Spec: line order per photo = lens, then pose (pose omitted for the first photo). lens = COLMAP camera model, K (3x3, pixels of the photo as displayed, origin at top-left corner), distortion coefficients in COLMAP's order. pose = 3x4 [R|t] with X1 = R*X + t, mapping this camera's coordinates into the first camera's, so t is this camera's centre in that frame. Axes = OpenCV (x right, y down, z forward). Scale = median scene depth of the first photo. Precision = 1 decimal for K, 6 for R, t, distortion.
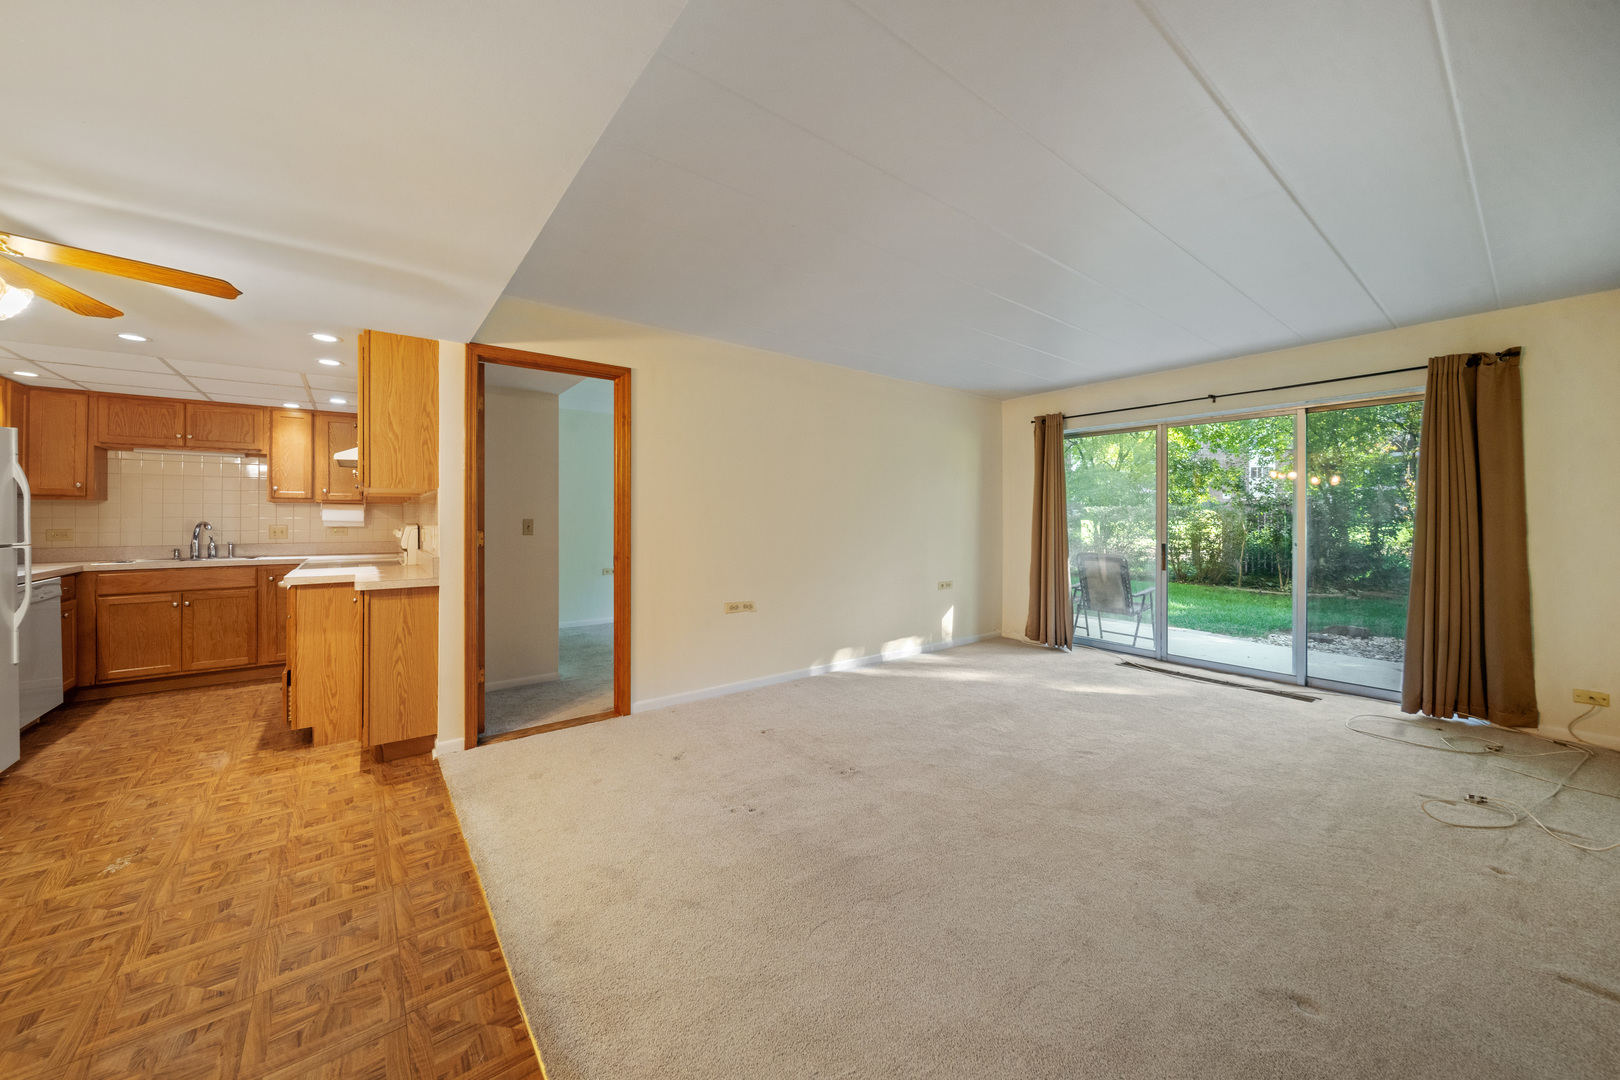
lens RADIAL K [[575.6, 0, 802.0], [0, 575.6, 522.6], [0, 0, 1]] dist [-0.001835, -0.000283]
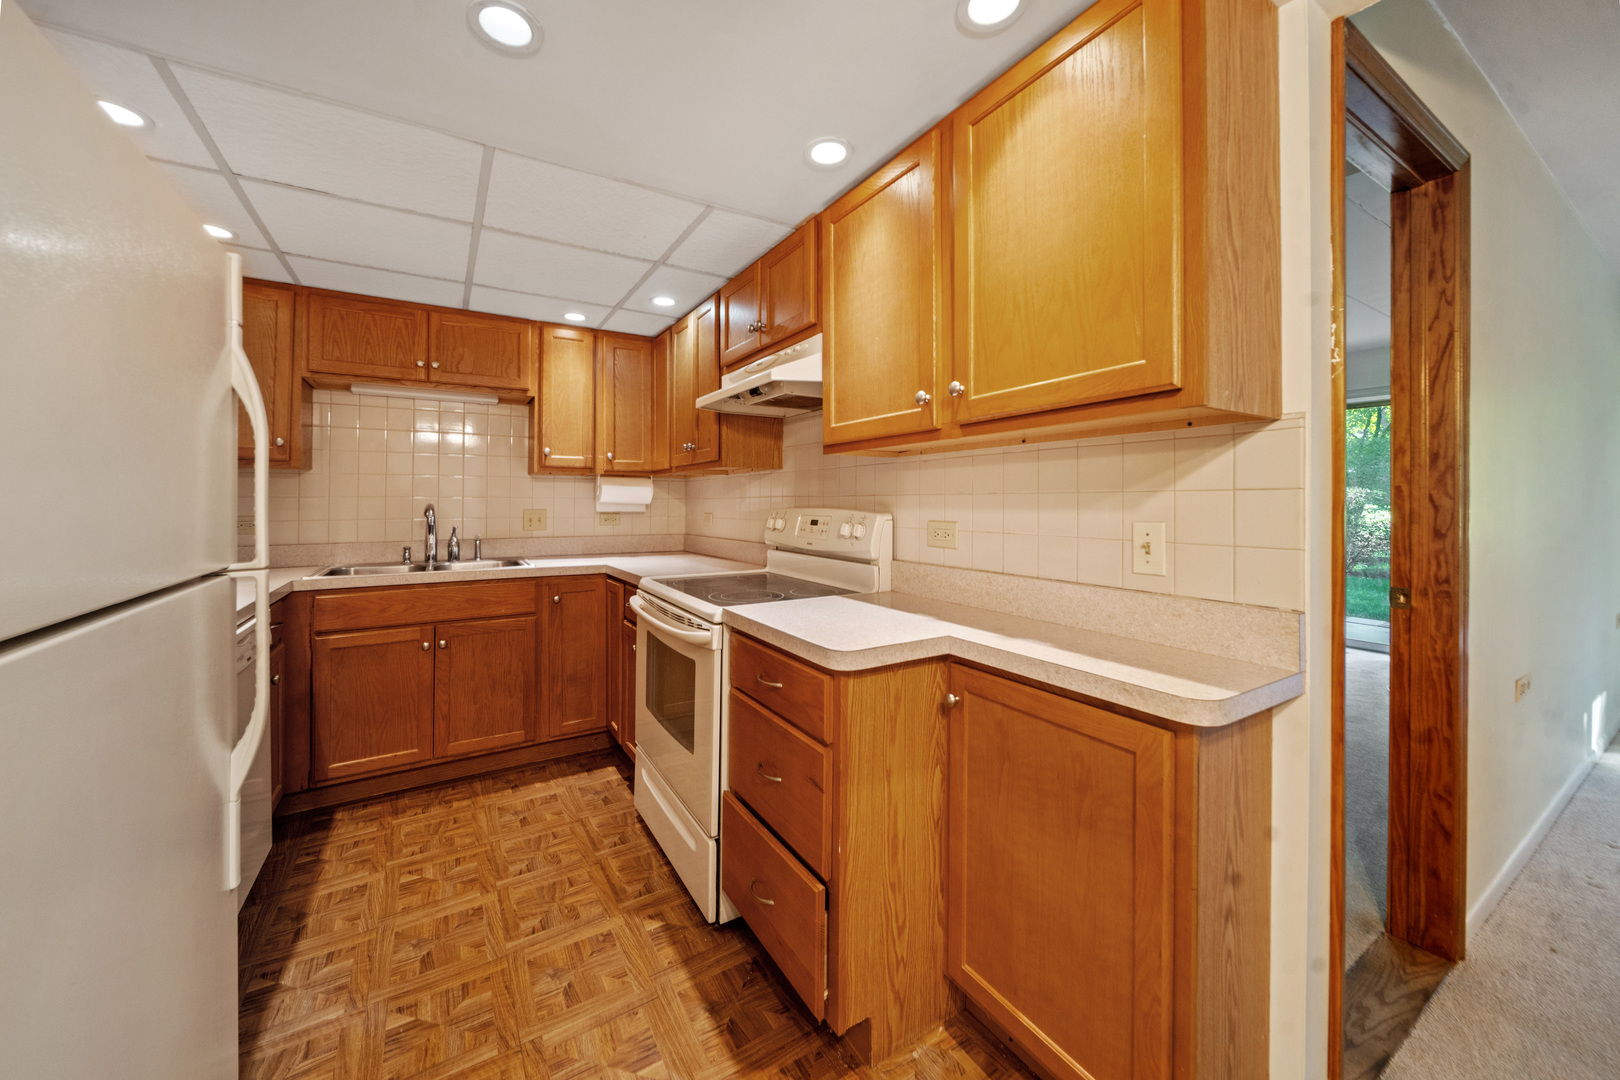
lens RADIAL K [[595.4, 0, 810.8], [0, 595.4, 498.3], [0, 0, 1]] dist [-0.000454, -0.000104]
pose [[0.995071, 0.002727, -0.099125, -0.742979], [-0.003567, 0.999959, -0.008295, -0.004497], [0.099098, 0.008608, 0.995040, 0.502513]]
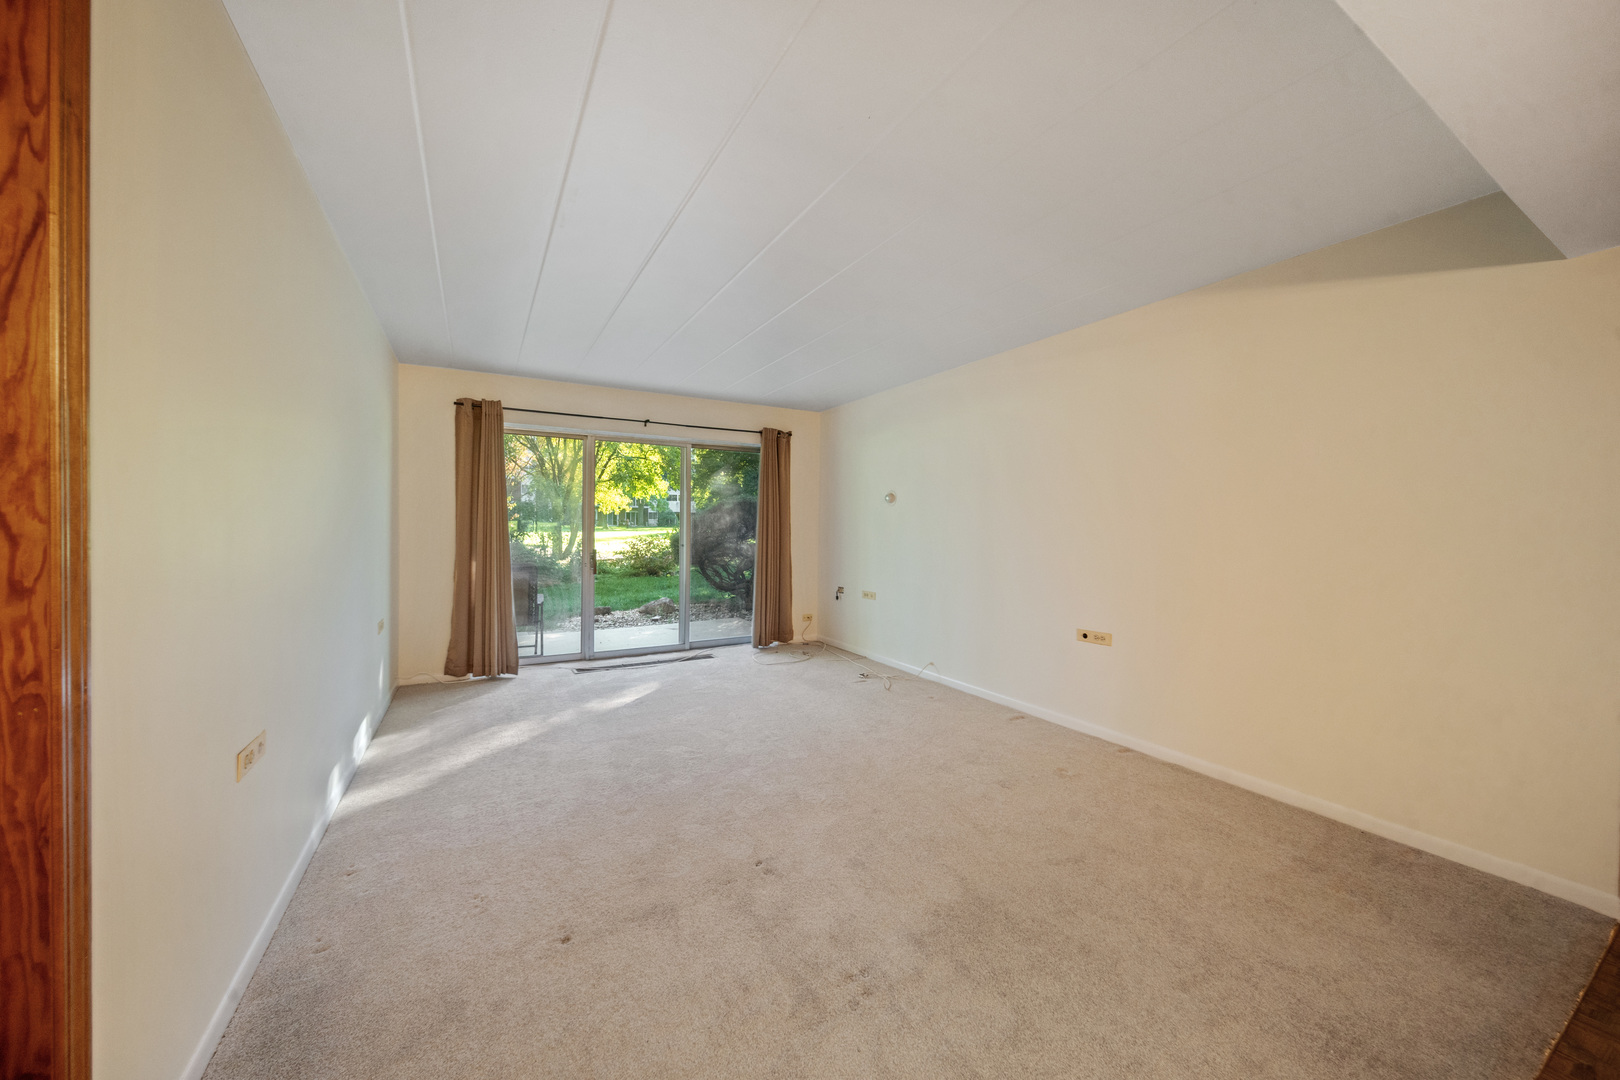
lens RADIAL K [[575.6, 0, 802.0], [0, 575.6, 522.6], [0, 0, 1]] dist [-0.001835, -0.000283]
pose [[0.143663, 0.004416, 0.989617, -0.505655], [0.002609, 0.999985, -0.004841, -0.007298], [-0.989623, 0.003277, 0.143649, 0.650070]]
